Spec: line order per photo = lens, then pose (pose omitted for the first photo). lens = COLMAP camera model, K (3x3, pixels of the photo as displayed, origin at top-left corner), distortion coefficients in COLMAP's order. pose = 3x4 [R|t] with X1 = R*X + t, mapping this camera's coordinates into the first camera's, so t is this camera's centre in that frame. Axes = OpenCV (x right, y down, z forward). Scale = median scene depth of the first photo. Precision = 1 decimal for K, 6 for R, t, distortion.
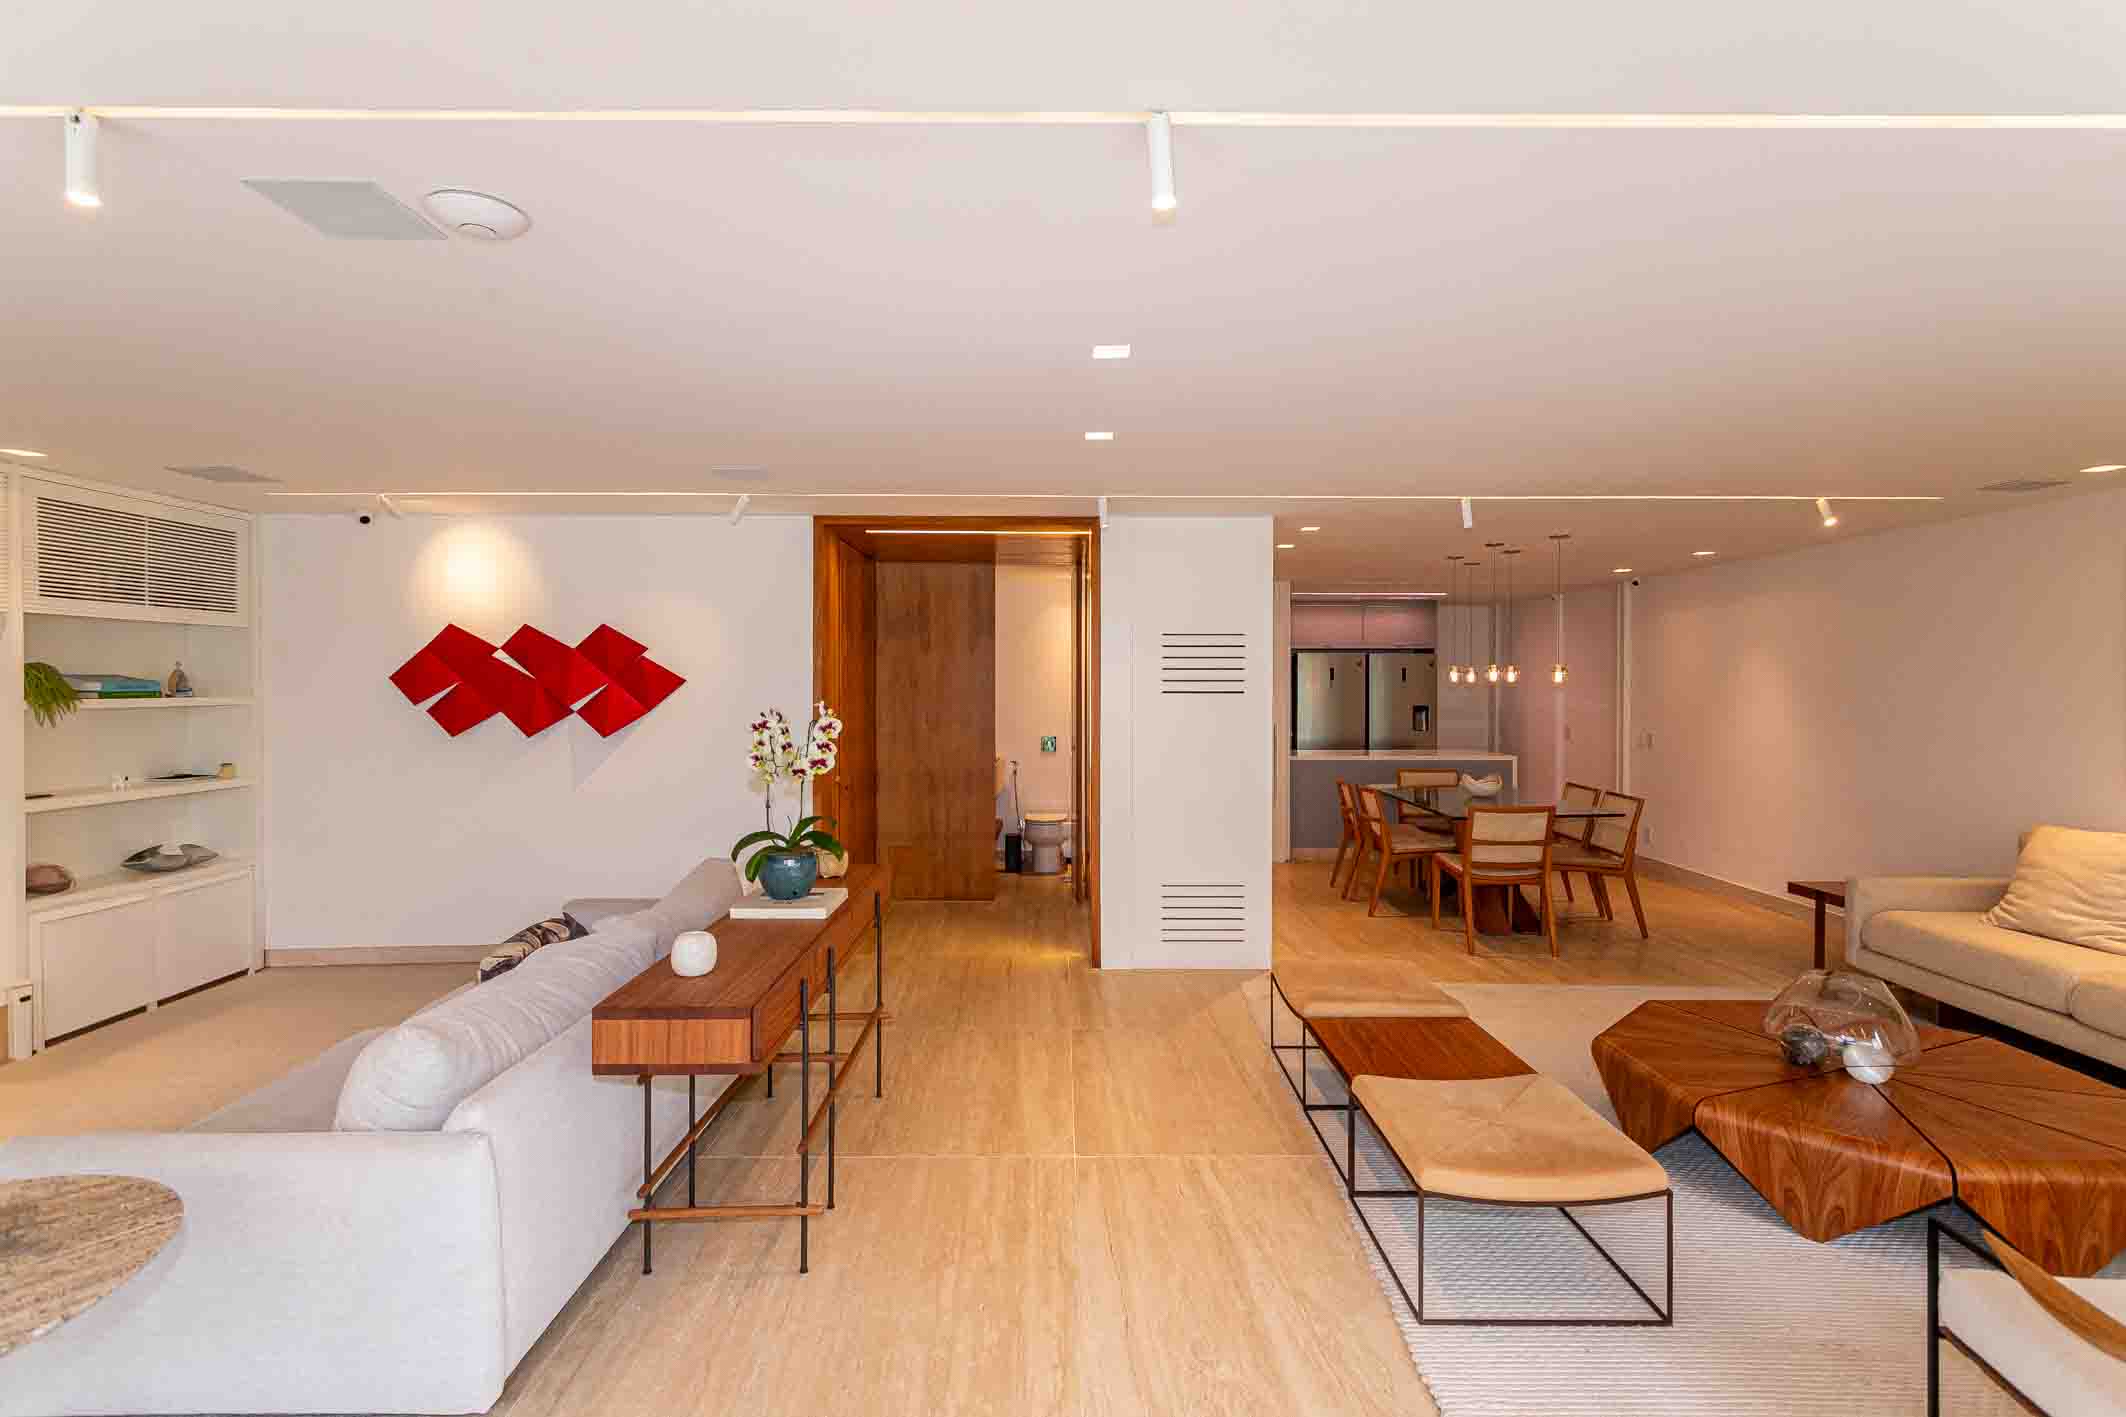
lens RADIAL K [[1023.8, 0, 1041.5], [0, 1023.8, 695.6], [0, 0, 1]] dist [-0.005447, 0.006912]
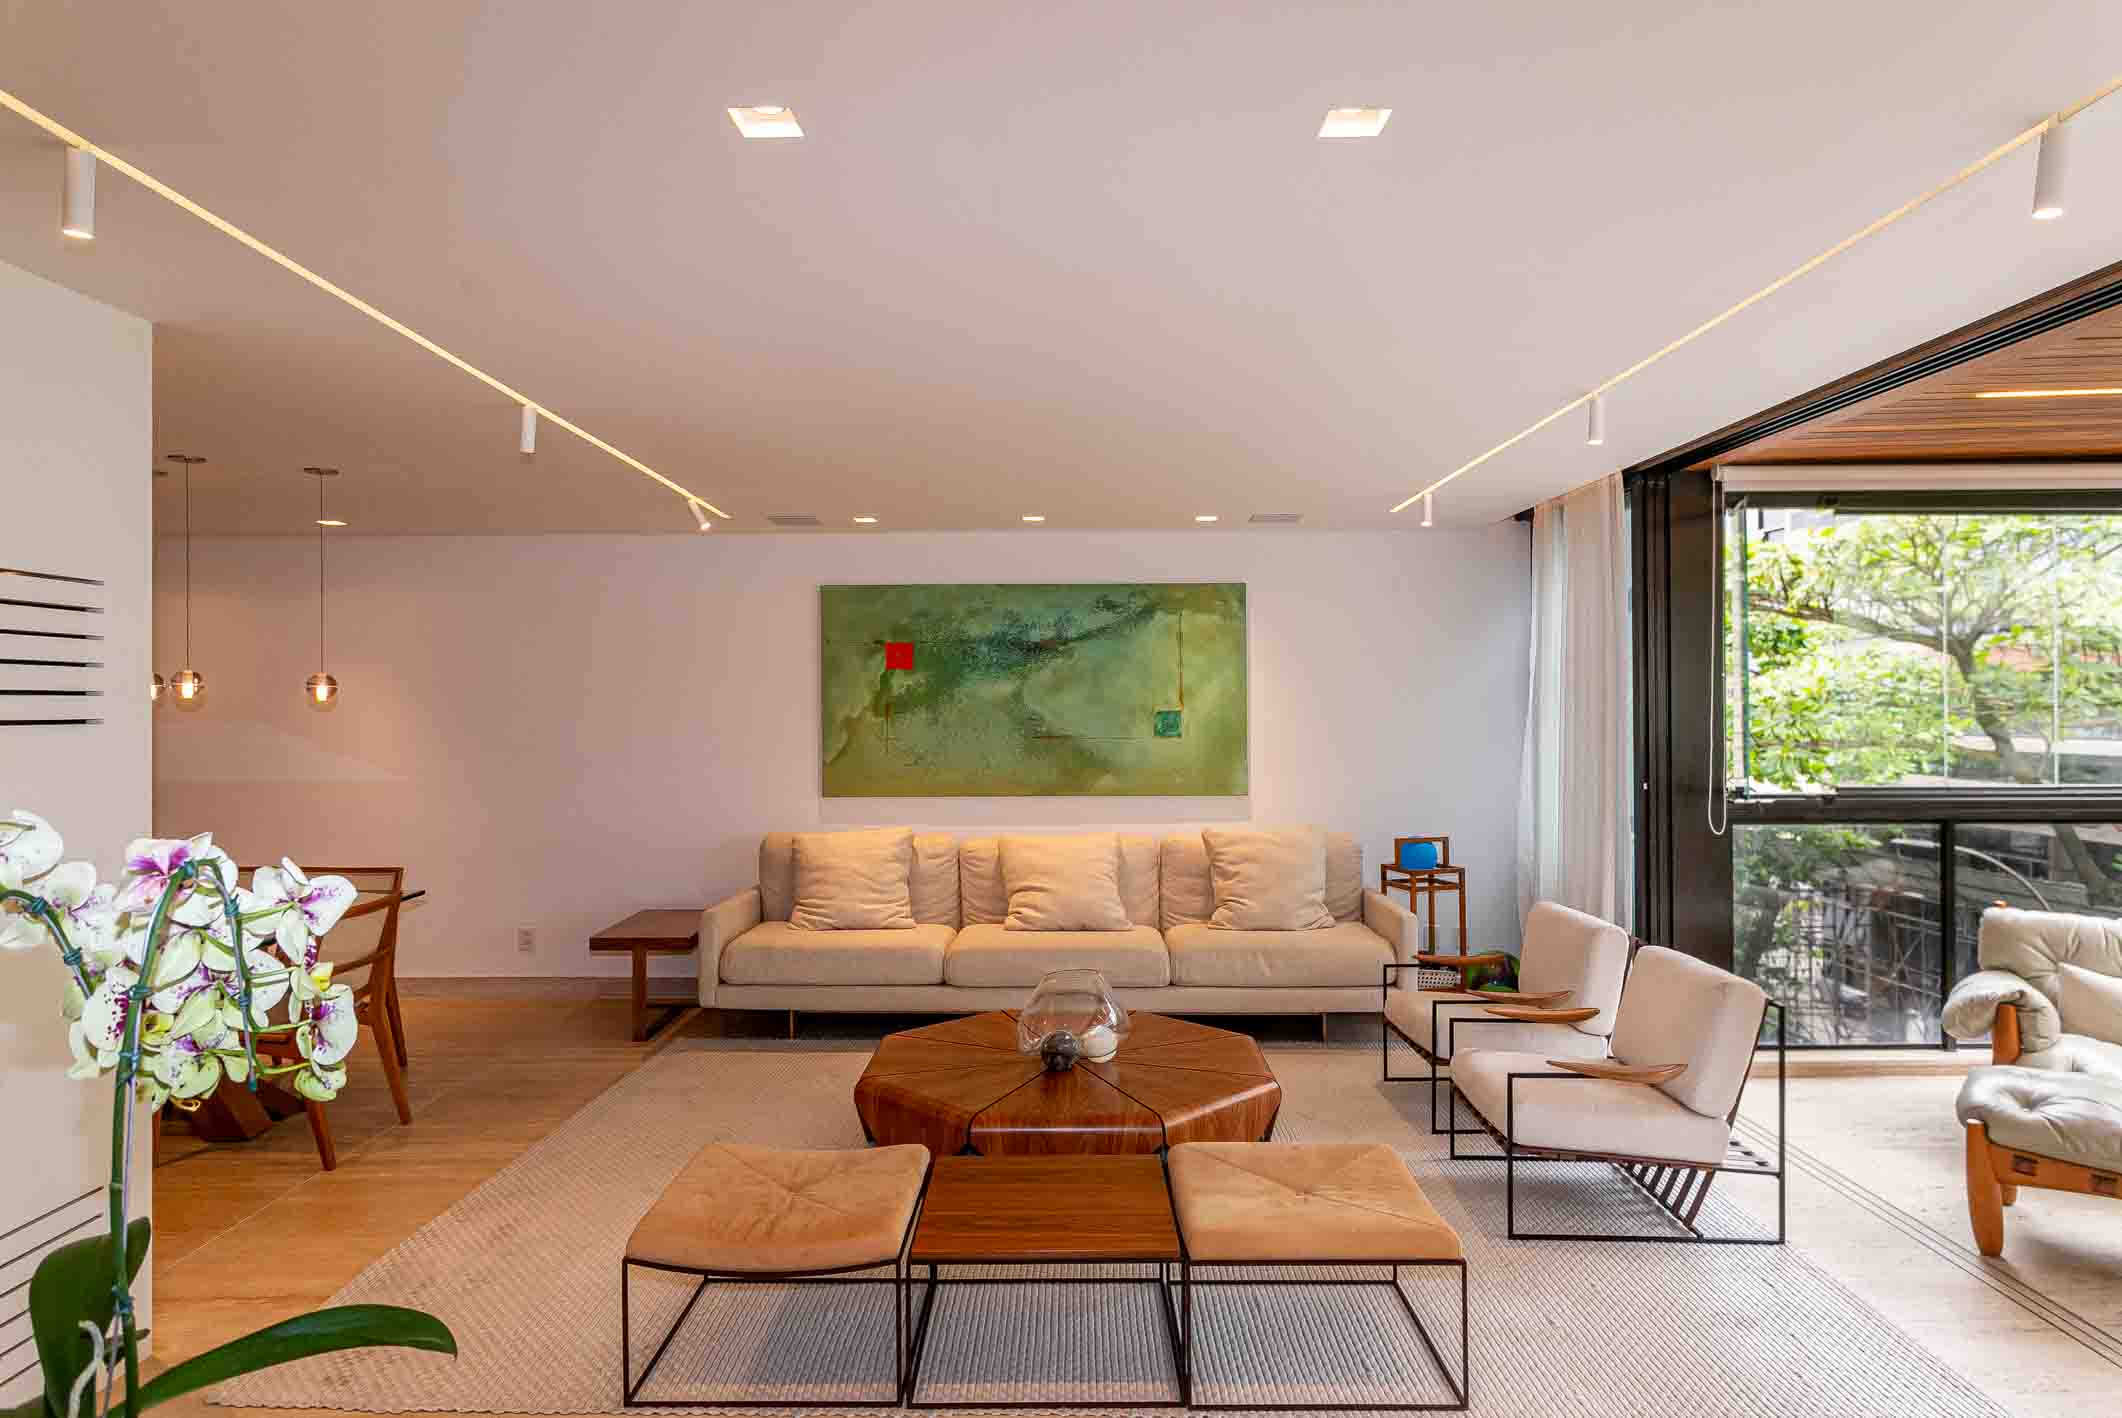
lens RADIAL K [[1285.2, 0, 1071.3], [0, 1285.2, 706.8], [0, 0, 1]] dist [0.007907, -0.006647]
pose [[0.003471, 0.002655, 0.999990, -0.337711], [0.012288, 0.999921, -0.002697, -0.000513], [-0.999918, 0.012298, 0.003438, 0.604823]]
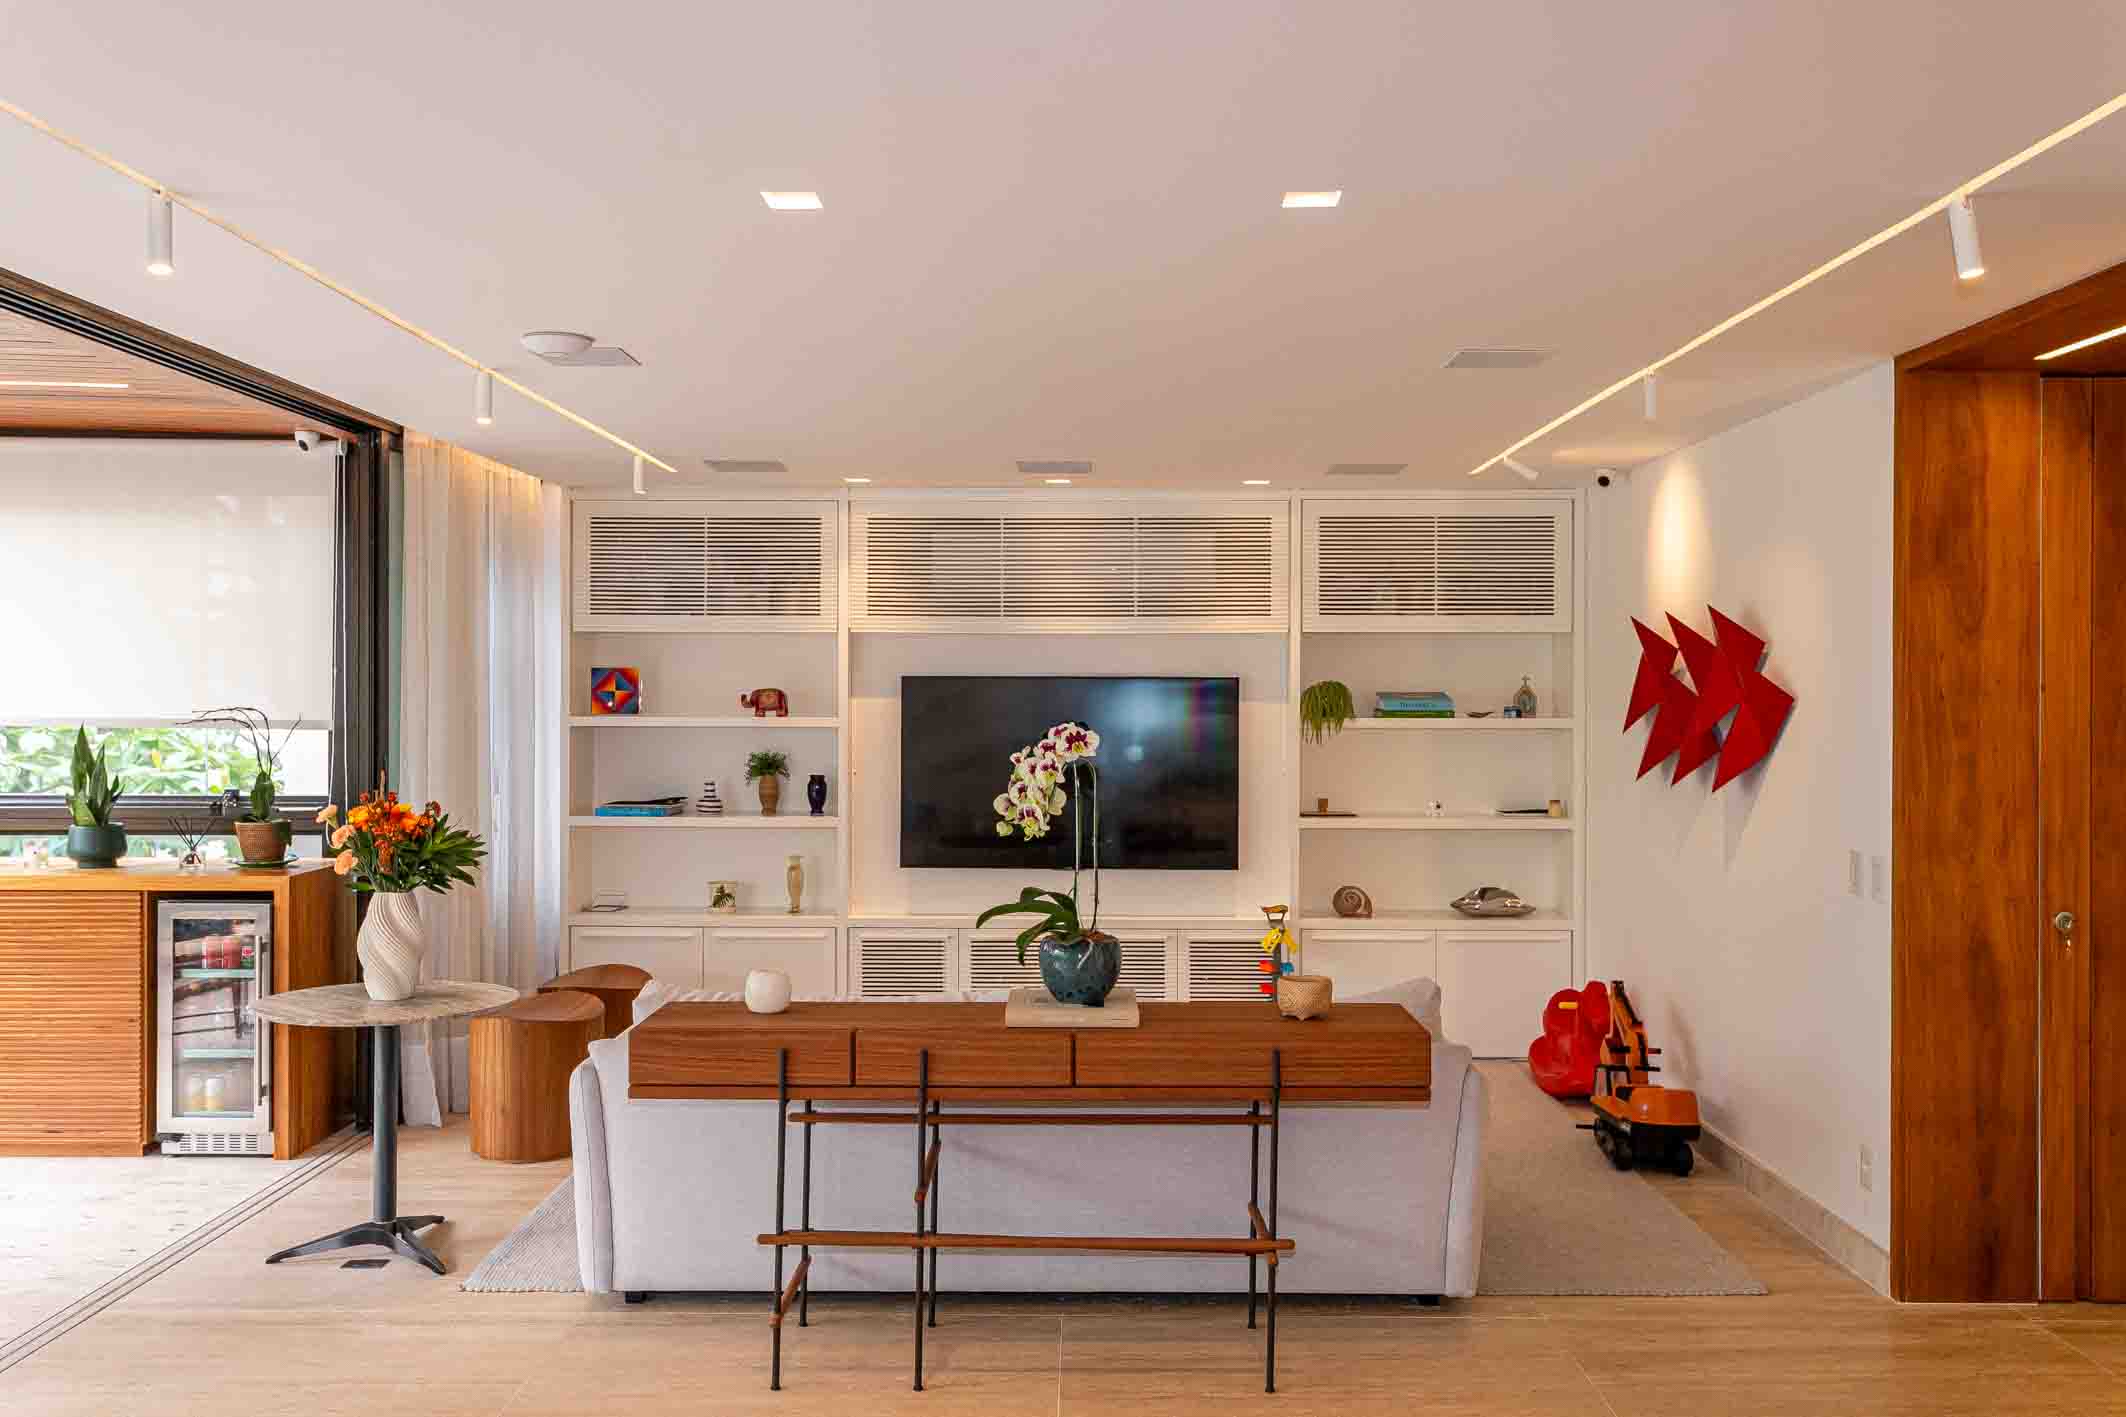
lens RADIAL K [[1803.0, 0, 1058.0], [0, 1803.0, 690.8], [0, 0, 1]] dist [0.008773, -0.008673]
pose [[-0.019119, -0.003224, -0.999812, 0.644732], [-0.013497, 0.999905, -0.002966, -0.011040], [0.999726, 0.013438, -0.019161, 0.629148]]
